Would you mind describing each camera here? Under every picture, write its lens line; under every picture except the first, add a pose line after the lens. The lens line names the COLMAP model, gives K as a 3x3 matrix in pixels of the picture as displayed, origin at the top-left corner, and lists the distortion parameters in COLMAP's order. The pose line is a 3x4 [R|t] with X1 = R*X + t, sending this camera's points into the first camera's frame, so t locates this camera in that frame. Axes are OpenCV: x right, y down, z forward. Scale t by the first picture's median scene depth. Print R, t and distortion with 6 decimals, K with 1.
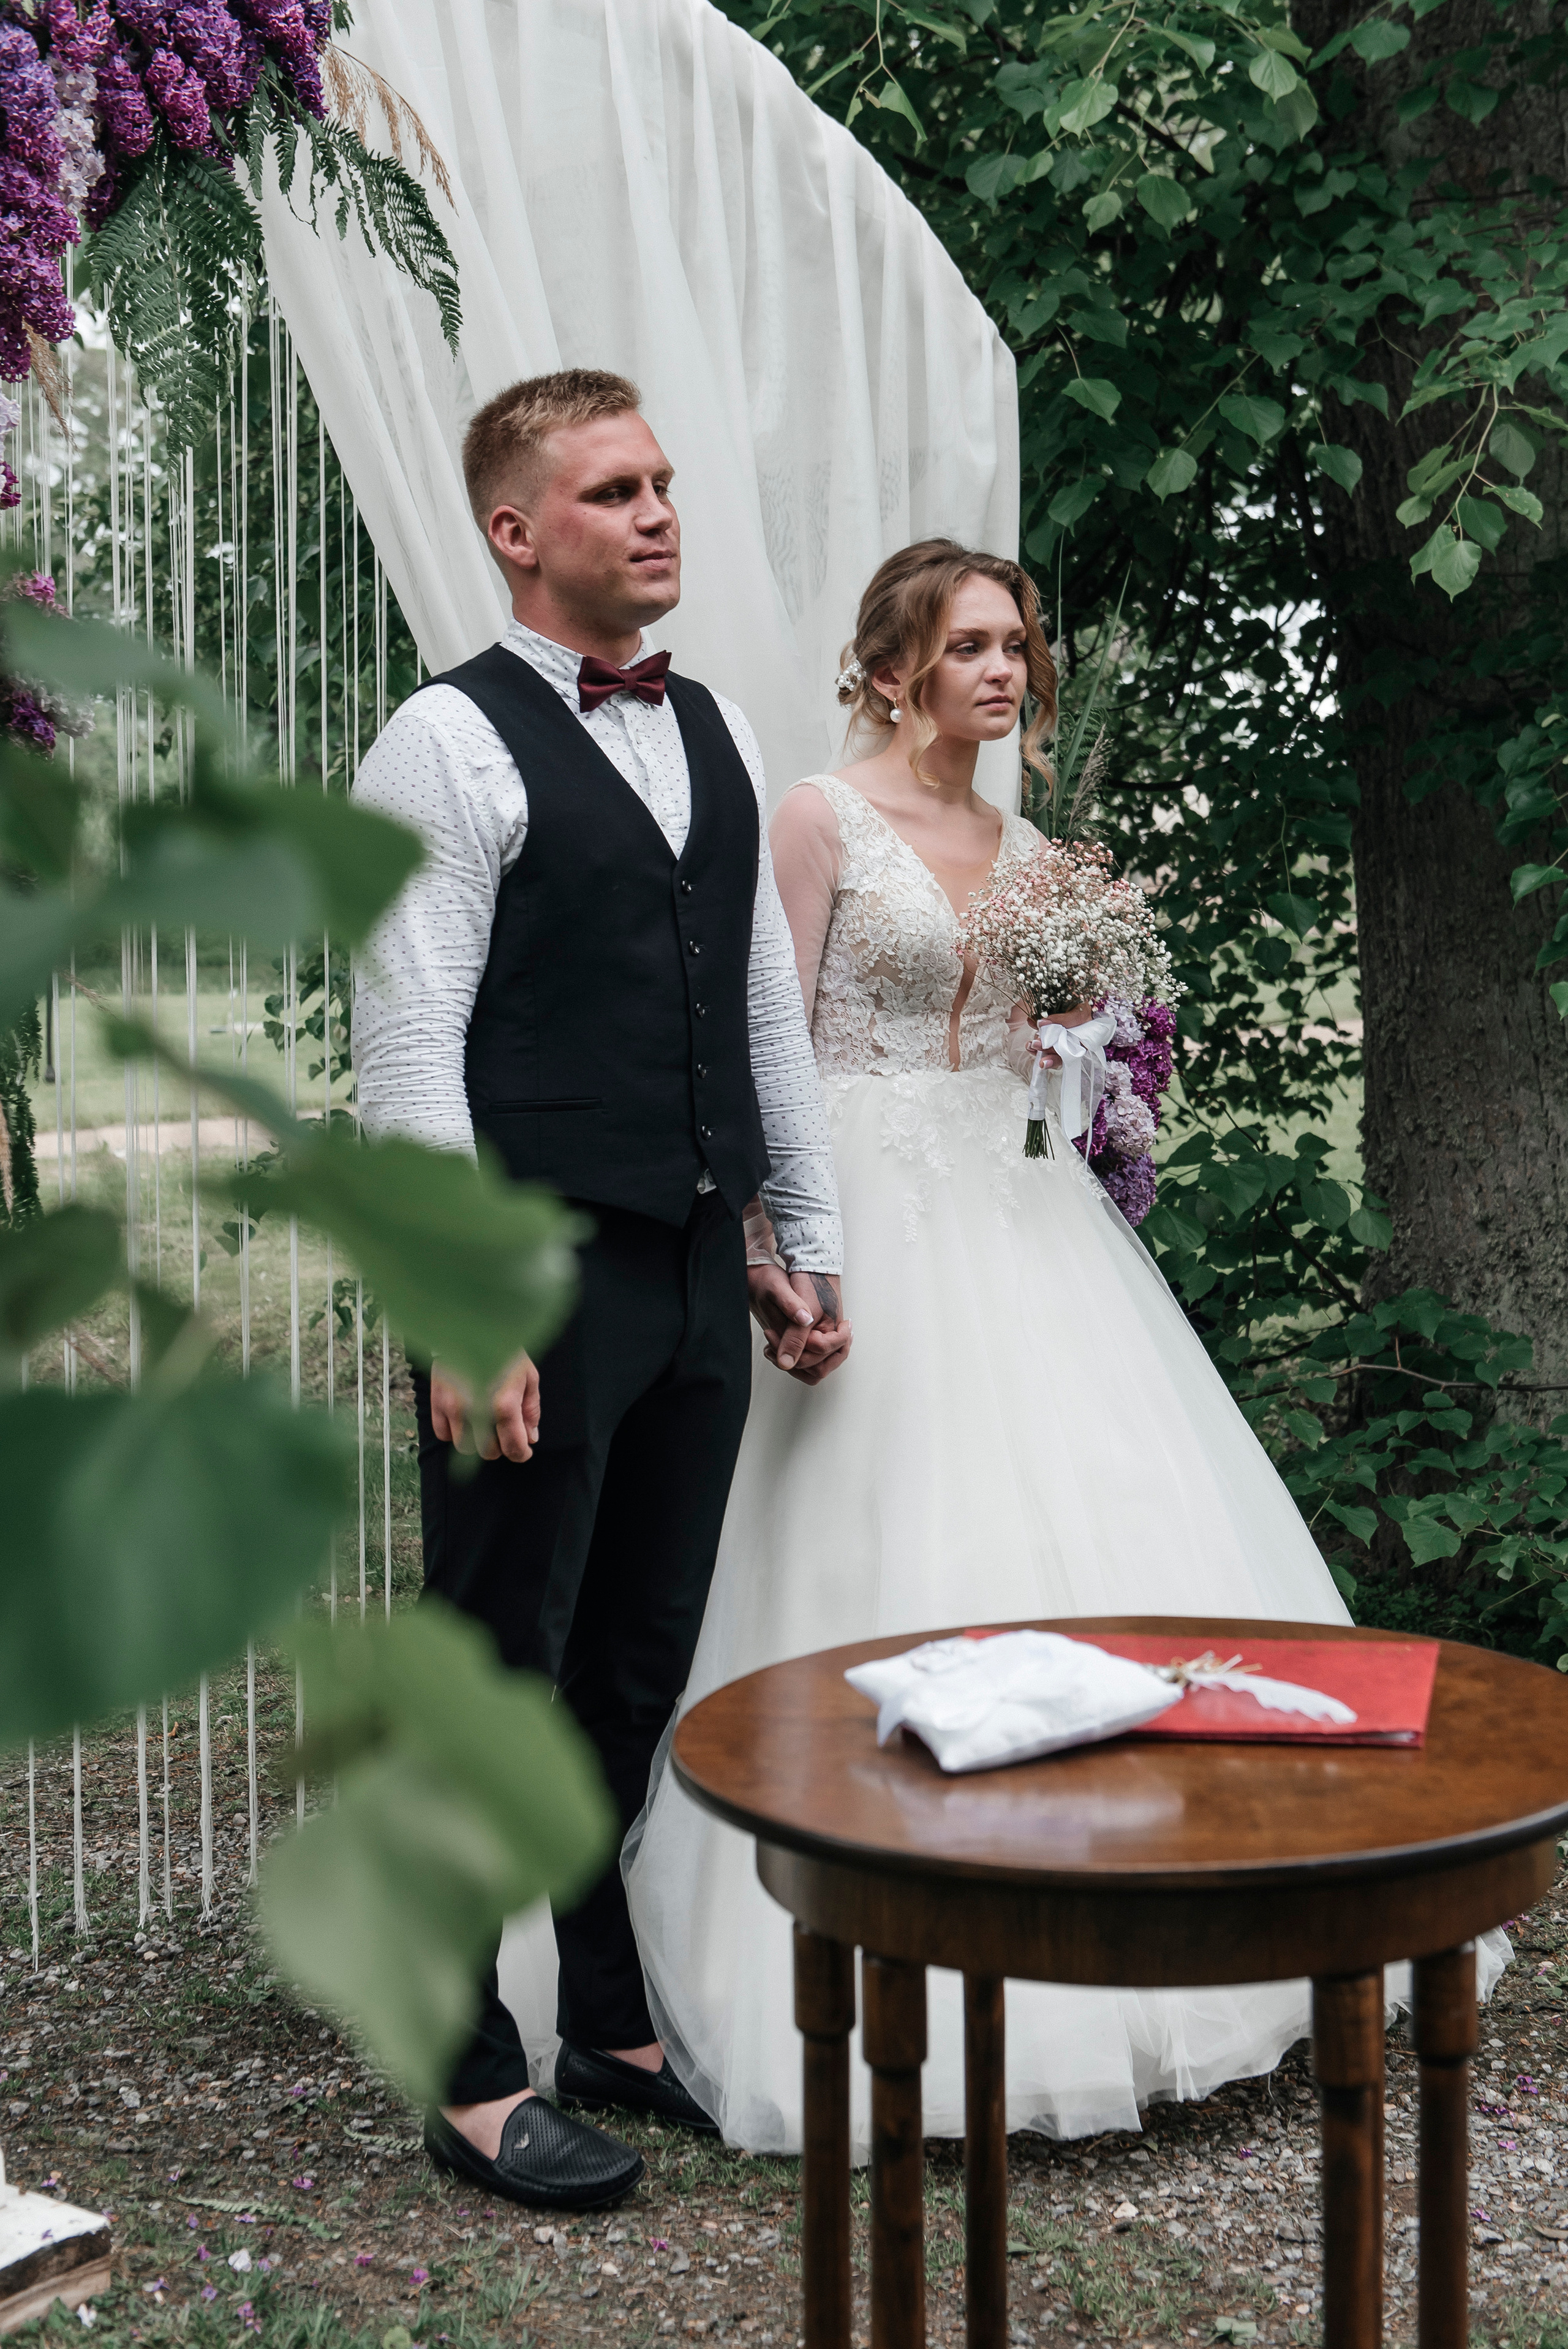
lens RADIAL K [[2979.1, 0, 798.2], [0, 2979.1, 1171.3], [0, 0, 1]] dist [-0.028694, 0.000000]
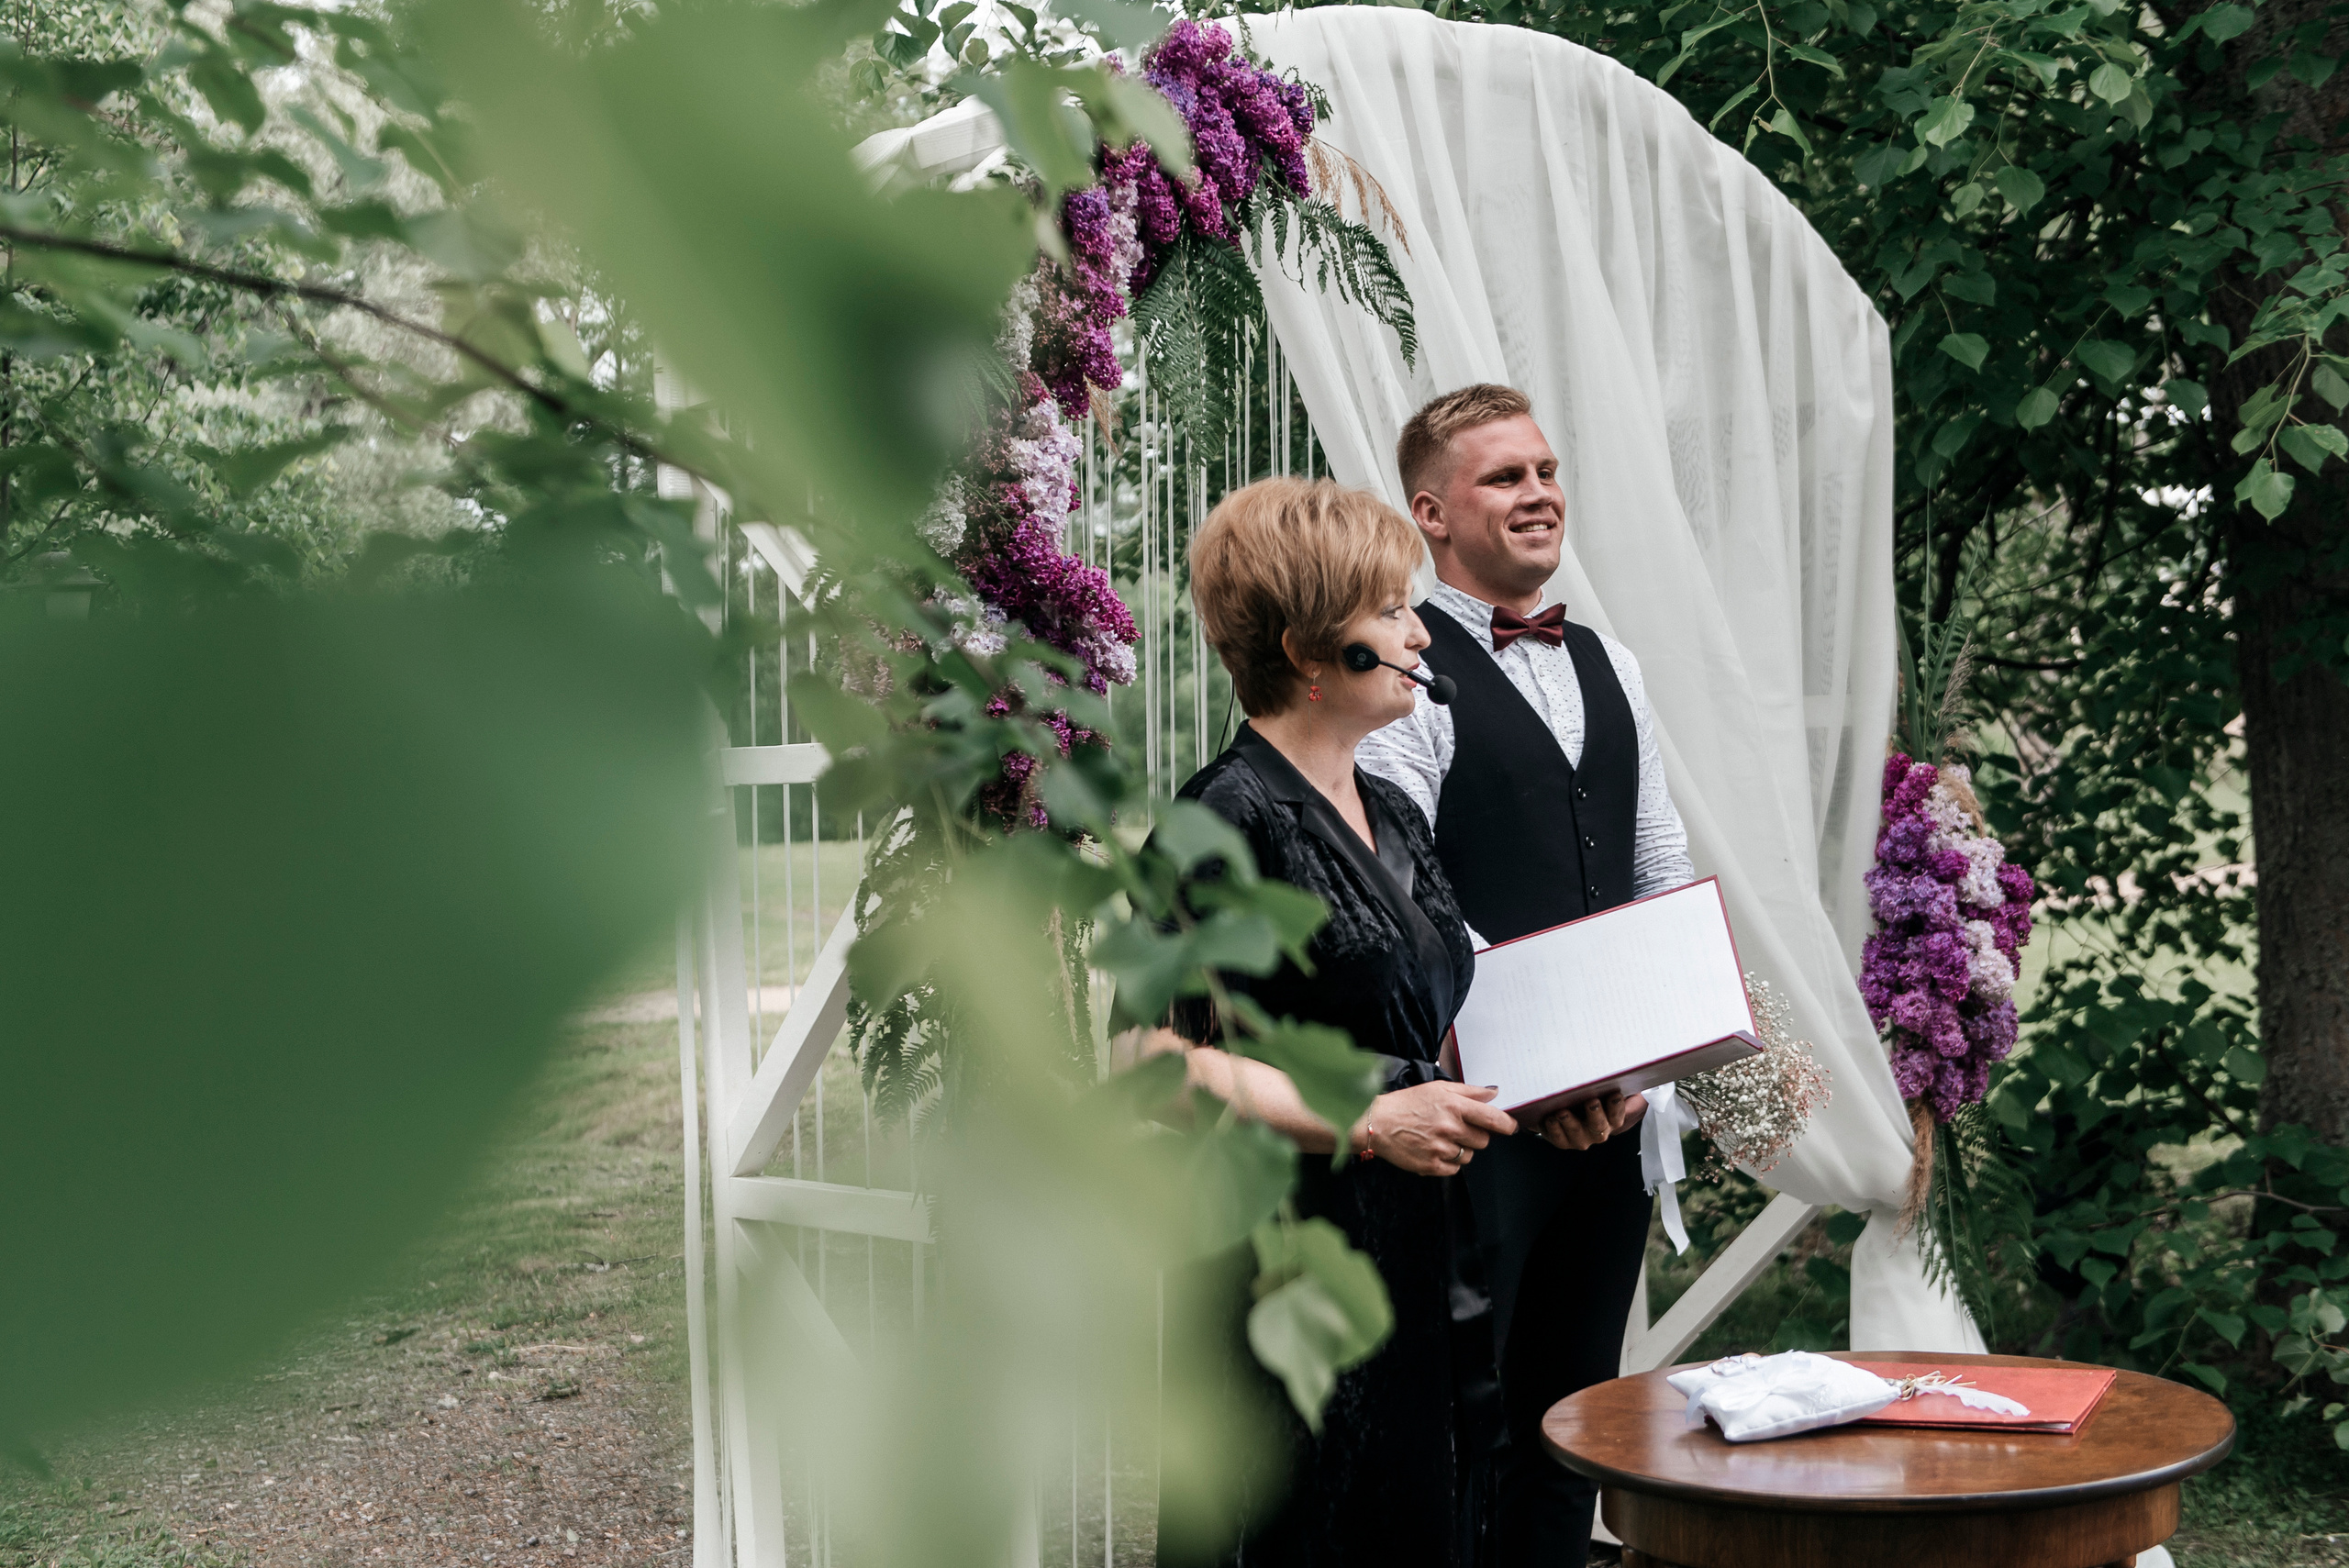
lens RADIAL K [[3579.2, 0, 1173.9], [0, 3579.2, 781.1], [0, 0, 1]] dist [-0.043071, 0.000000]
pose [[0.978531, -0.010495, -0.205832, 0.090949], [-0.001913, 0.998197, -0.059993, -0.007201], [0.206090, 0.059099, 0.976747, -0.468959]]
